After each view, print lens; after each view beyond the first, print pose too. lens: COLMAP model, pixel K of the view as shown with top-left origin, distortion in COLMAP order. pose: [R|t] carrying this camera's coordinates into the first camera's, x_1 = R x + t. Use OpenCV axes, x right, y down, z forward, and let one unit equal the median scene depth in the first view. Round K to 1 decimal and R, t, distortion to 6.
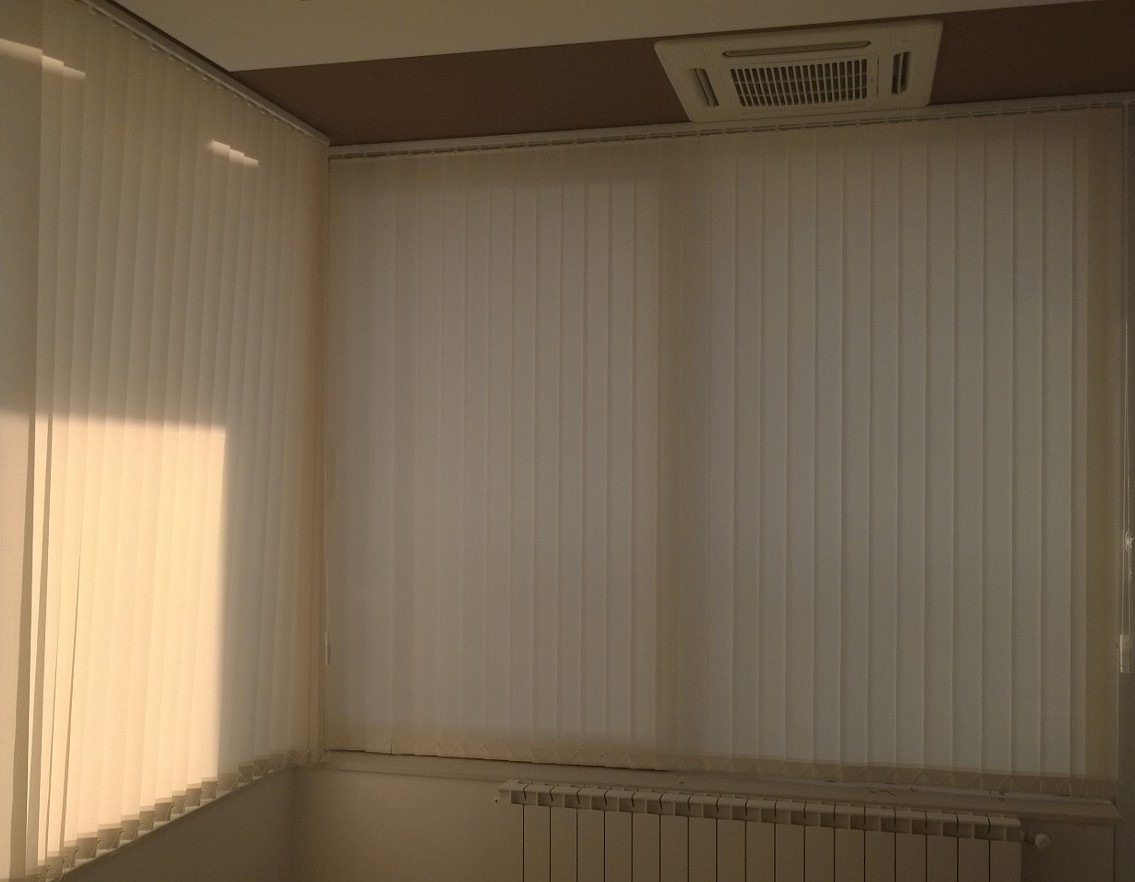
lens RADIAL K [[1240.5, 0, 567.1], [0, 1240.5, 451.3], [0, 0, 1]] dist [0.013464, 0.000000]
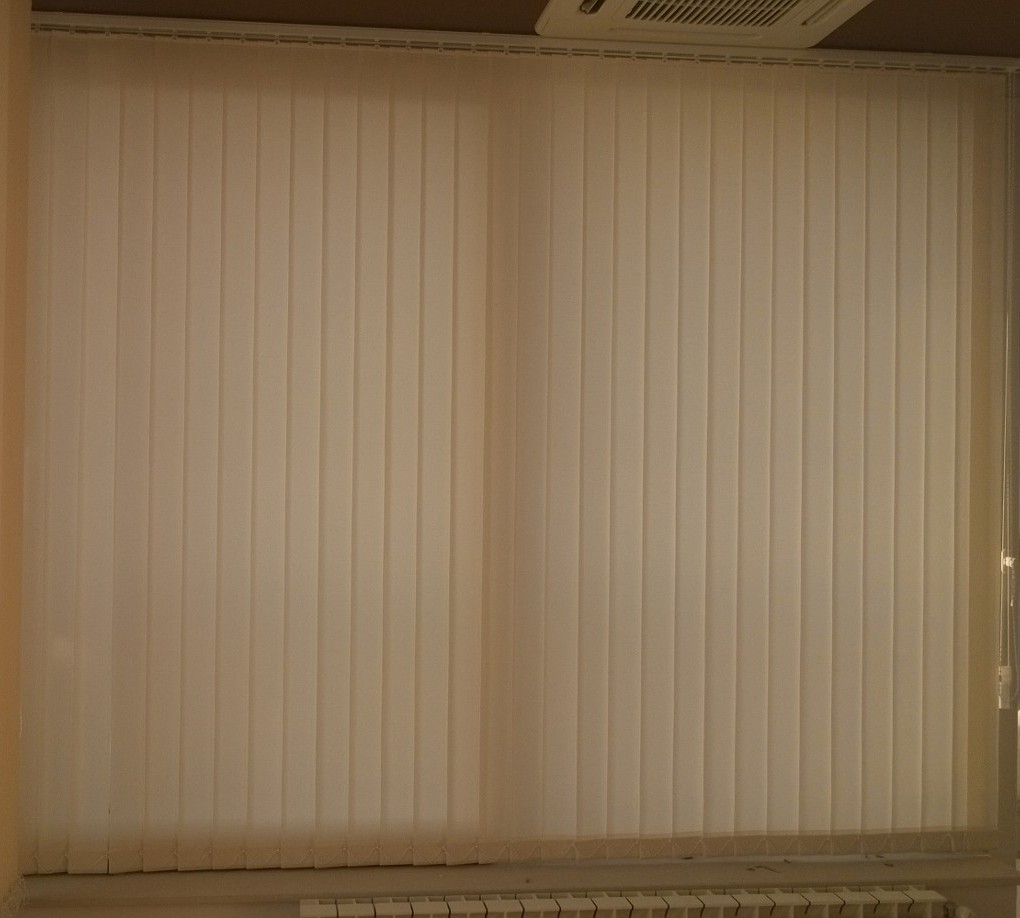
lens RADIAL K [[1600.1, 0, 508.4], [0, 1600.1, 451.1], [0, 0, 1]] dist [0.010823, 0.000000]
pose [[0.925457, 0.012833, 0.378636, -0.305734], [-0.012269, 0.999917, -0.003902, 0.002197], [-0.378655, -0.001034, 0.925537, 0.069774]]
